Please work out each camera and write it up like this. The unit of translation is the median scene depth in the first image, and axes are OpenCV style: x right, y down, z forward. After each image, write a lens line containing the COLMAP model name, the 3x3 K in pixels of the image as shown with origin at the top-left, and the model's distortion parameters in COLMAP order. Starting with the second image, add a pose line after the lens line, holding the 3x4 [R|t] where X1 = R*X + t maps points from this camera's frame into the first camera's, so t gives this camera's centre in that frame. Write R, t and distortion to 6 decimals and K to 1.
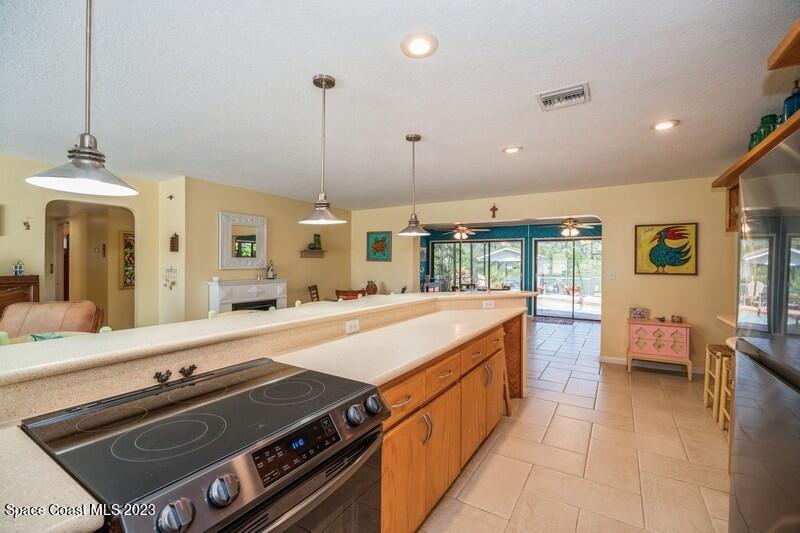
lens RADIAL K [[350.5, 0, 406.6], [0, 350.5, 269.6], [0, 0, 1]] dist [-0.008351, -0.001767]
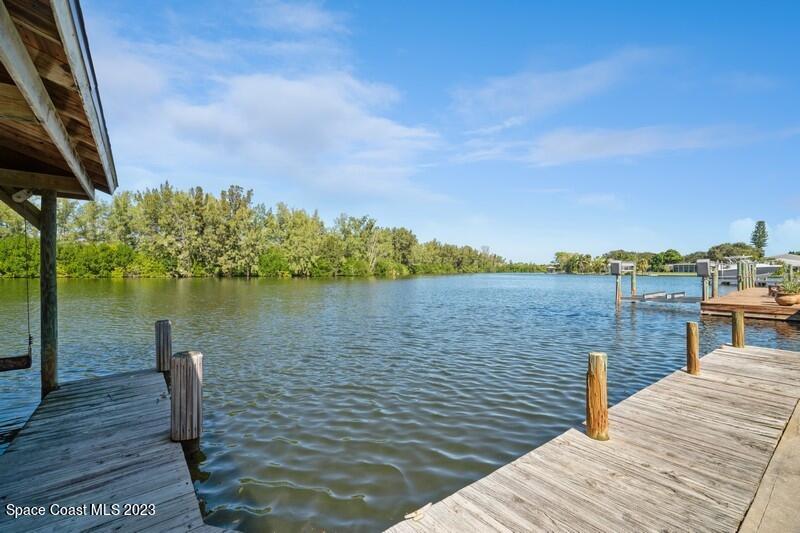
lens RADIAL K [[350.5, 0, 405.5], [0, 350.5, 269.0], [0, 0, 1]] dist [-0.008351, -0.001767]
pose [[0.398620, -0.002334, 0.917113, 1.804235], [0.013787, 0.999899, -0.003448, 0.060615], [-0.917013, 0.014019, 0.398612, 4.628276]]
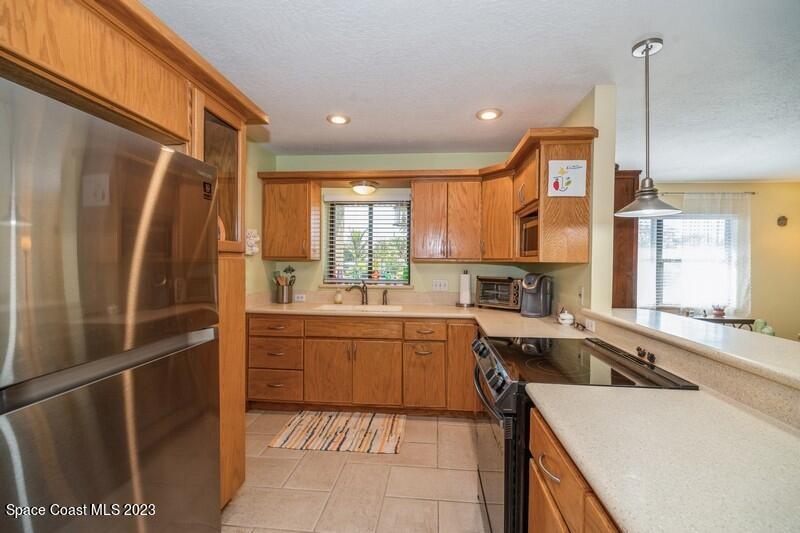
lens RADIAL K [[350.5, 0, 401.9], [0, 350.5, 265.4], [0, 0, 1]] dist [-0.008351, -0.001767]
pose [[-0.907700, -0.010621, -0.419485, 0.152317], [-0.022412, 0.999480, 0.023189, -0.005357], [0.419020, 0.030450, -0.907466, 0.432326]]
